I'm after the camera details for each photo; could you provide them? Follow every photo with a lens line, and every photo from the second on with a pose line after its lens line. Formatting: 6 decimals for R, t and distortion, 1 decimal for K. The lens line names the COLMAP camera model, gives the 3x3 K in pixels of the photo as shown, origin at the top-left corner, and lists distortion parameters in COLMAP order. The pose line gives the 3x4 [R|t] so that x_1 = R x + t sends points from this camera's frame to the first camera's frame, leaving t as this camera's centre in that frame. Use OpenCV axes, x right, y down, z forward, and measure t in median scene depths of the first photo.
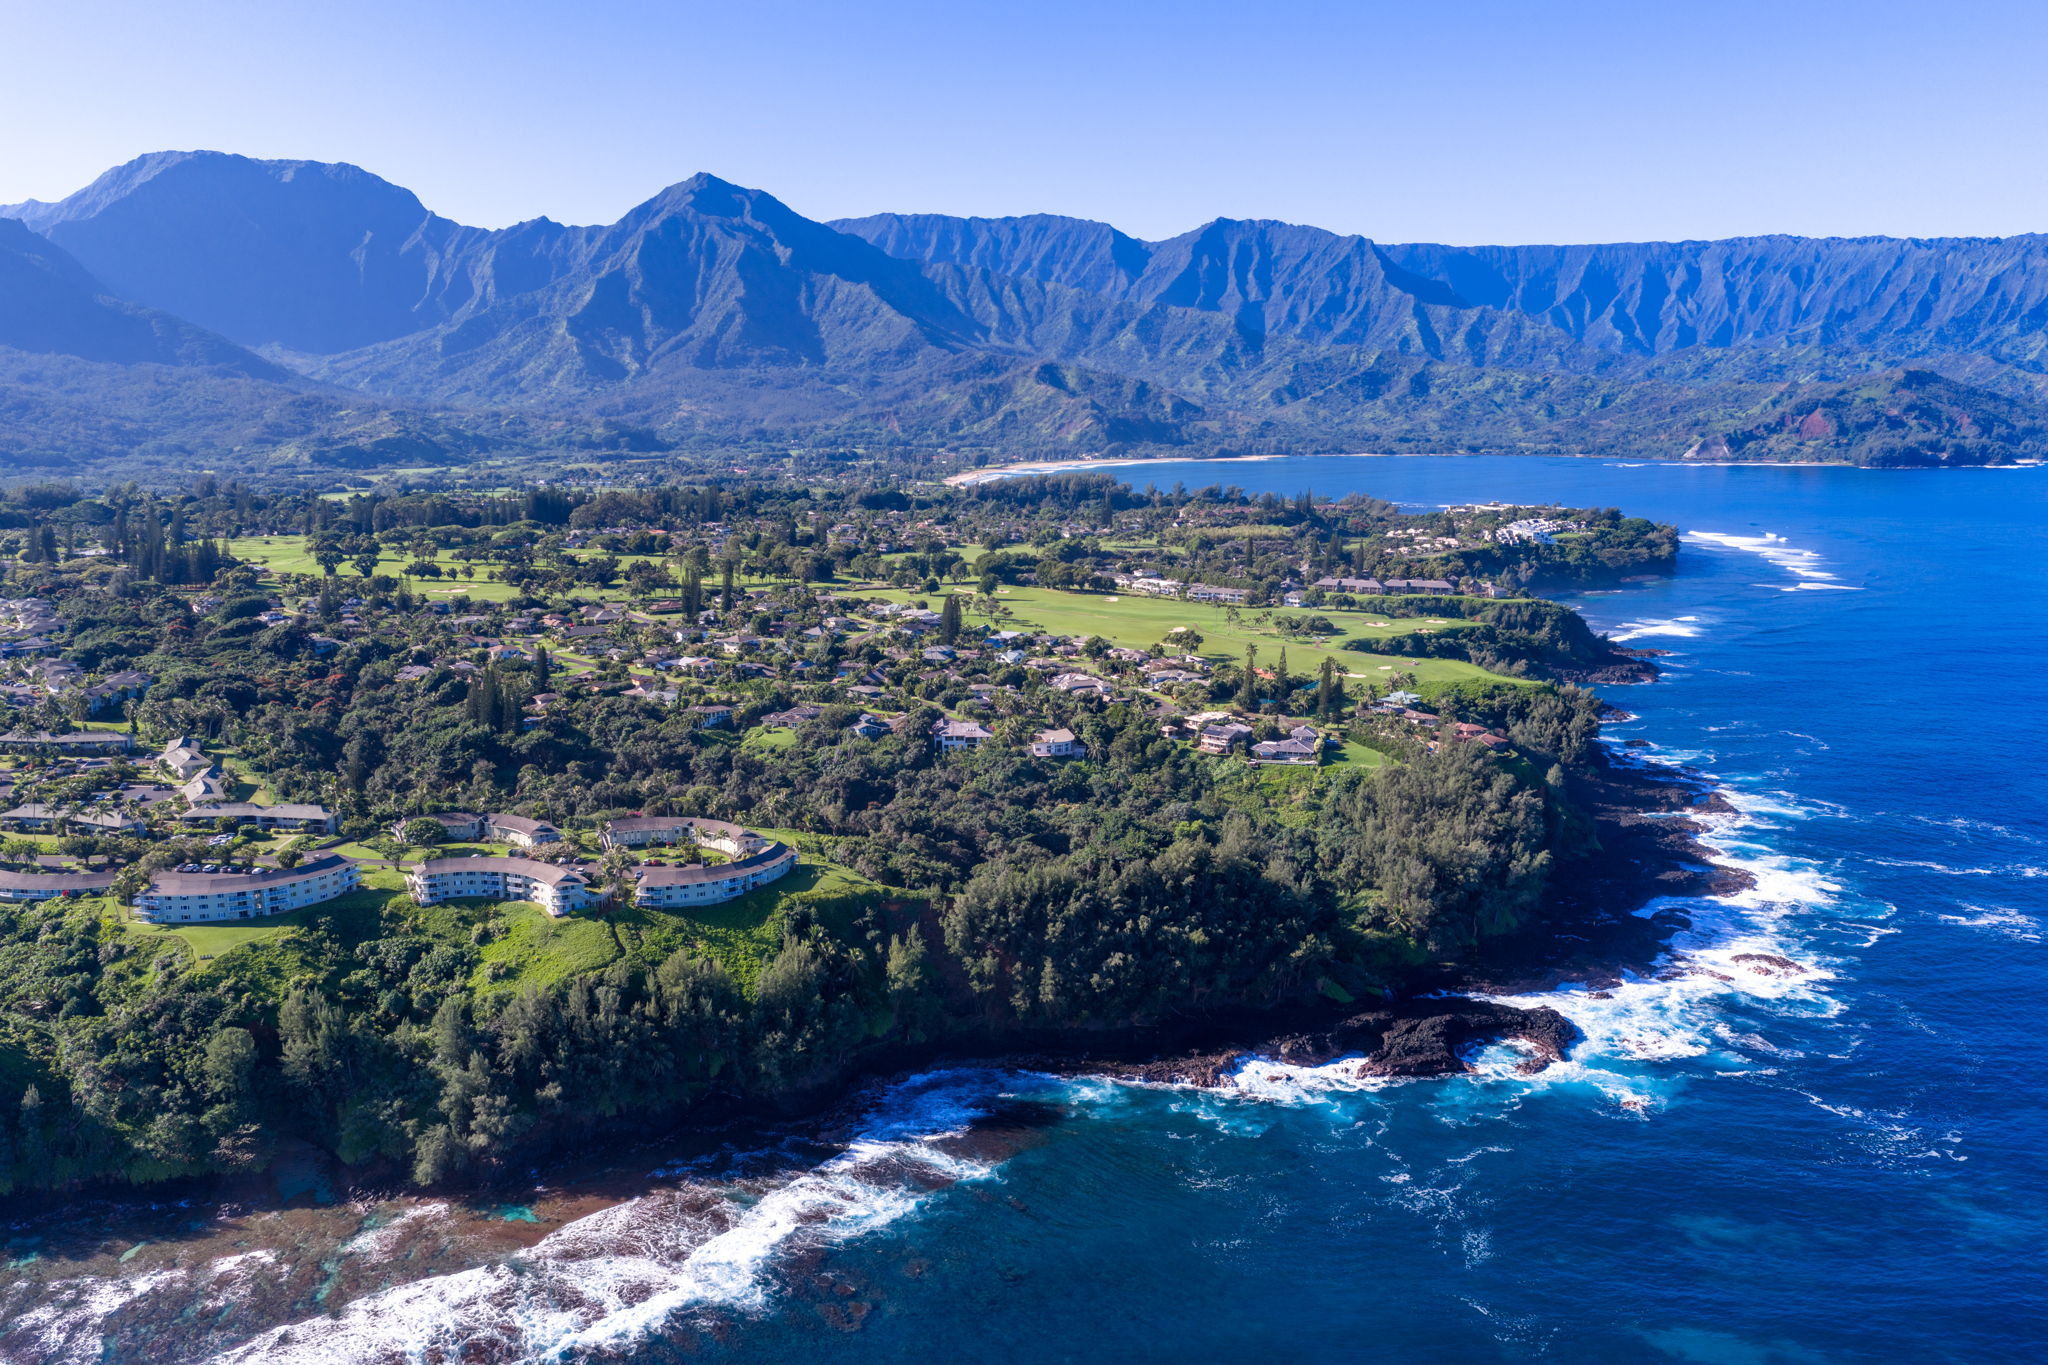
lens RADIAL K [[1601.7, 0, 971.5], [0, 1601.7, 665.0], [0, 0, 1]] dist [0.023112, 0.000450]
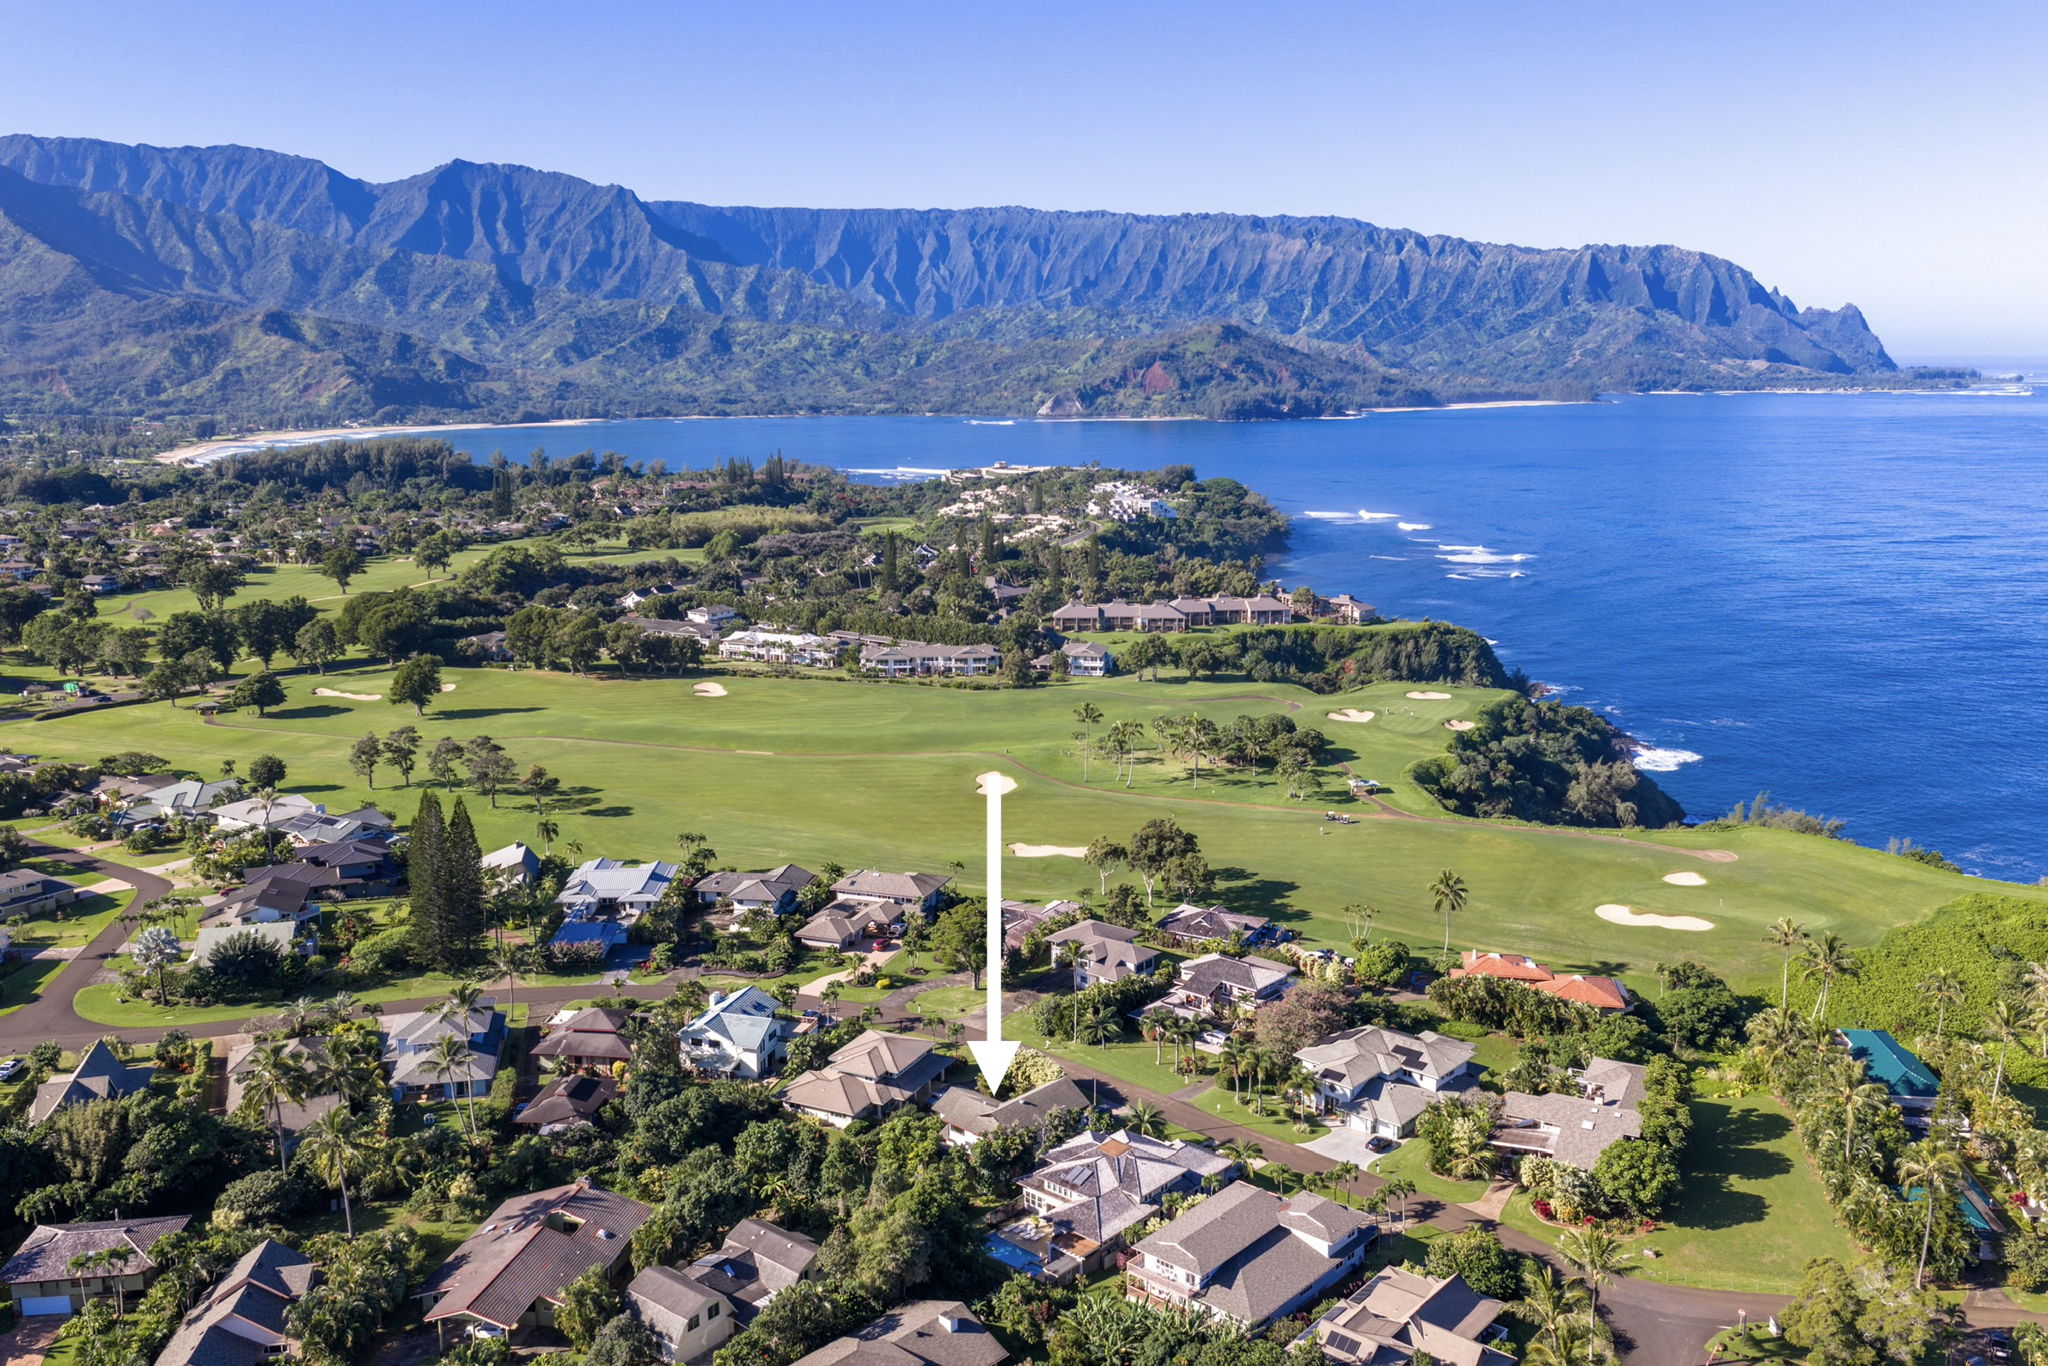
lens RADIAL K [[1601.7, 0, 971.5], [0, 1601.7, 665.5], [0, 0, 1]] dist [0.023112, 0.000450]
pose [[0.894437, -0.083425, 0.439343, -0.009098], [0.076023, 0.996511, 0.034451, -0.012004], [-0.440684, 0.002586, 0.897659, 0.118025]]
